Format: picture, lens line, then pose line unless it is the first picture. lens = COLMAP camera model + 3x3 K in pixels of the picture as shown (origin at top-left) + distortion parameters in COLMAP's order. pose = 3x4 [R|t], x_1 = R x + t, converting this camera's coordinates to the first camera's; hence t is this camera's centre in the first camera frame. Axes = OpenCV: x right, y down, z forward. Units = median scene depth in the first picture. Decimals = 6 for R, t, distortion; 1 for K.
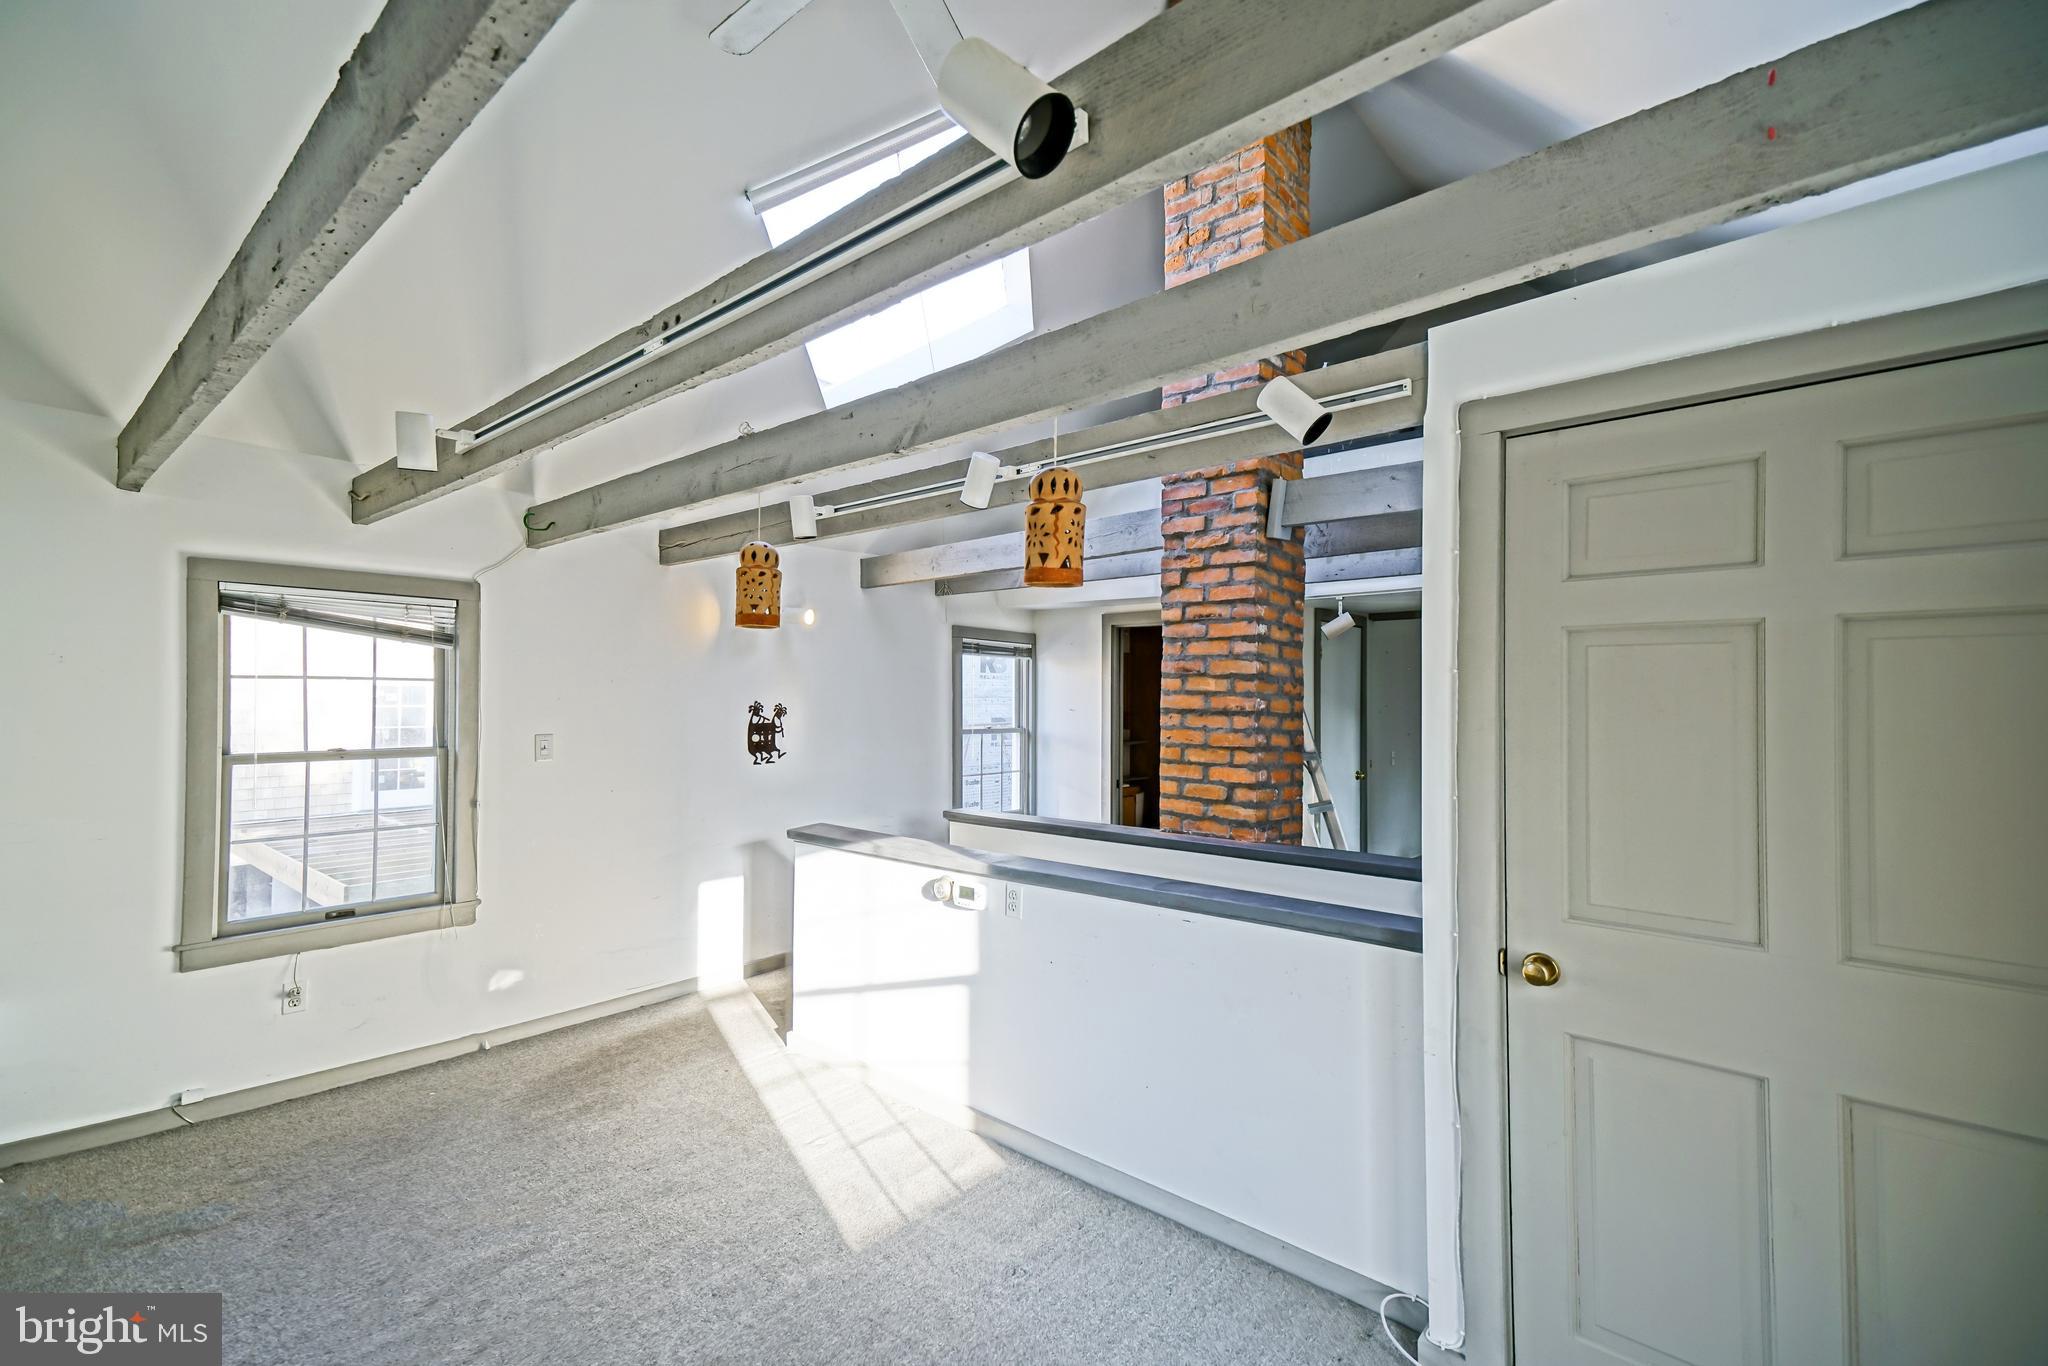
lens RADIAL K [[909.5, 0, 999.8], [0, 909.5, 665.6], [0, 0, 1]] dist [0.040018, -0.000004]
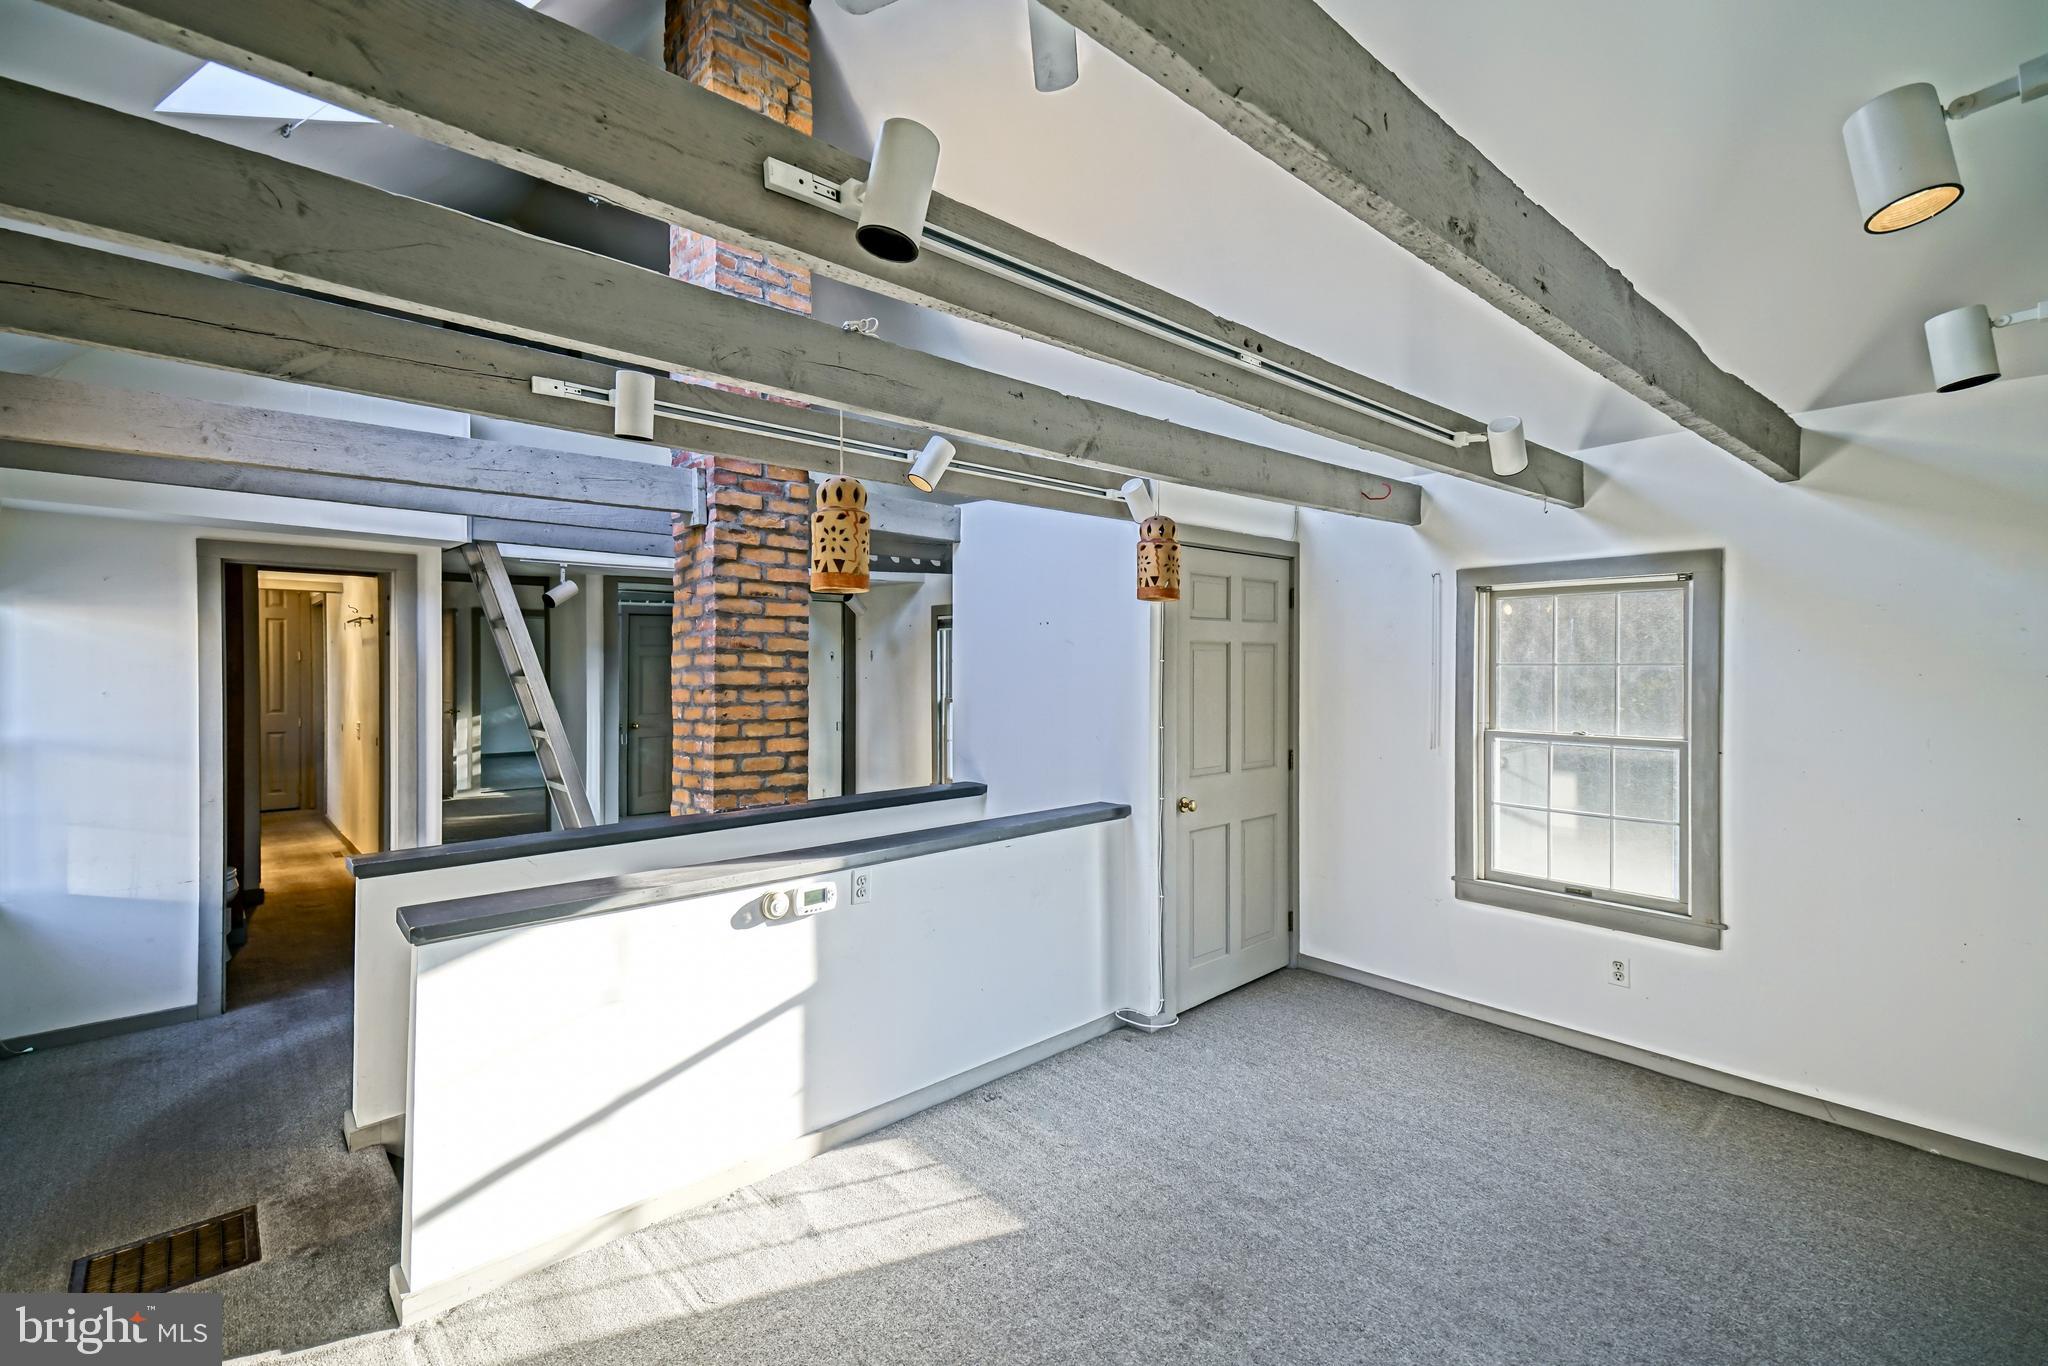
lens RADIAL K [[913.3, 0, 1014.0], [0, 913.3, 649.8], [0, 0, 1]] dist [0.043797, -0.000143]
pose [[0.098828, 0.008893, 0.995065, -0.786153], [-0.038885, 0.999231, -0.005069, 0.002679], [-0.994345, -0.038192, 0.099098, 0.620163]]
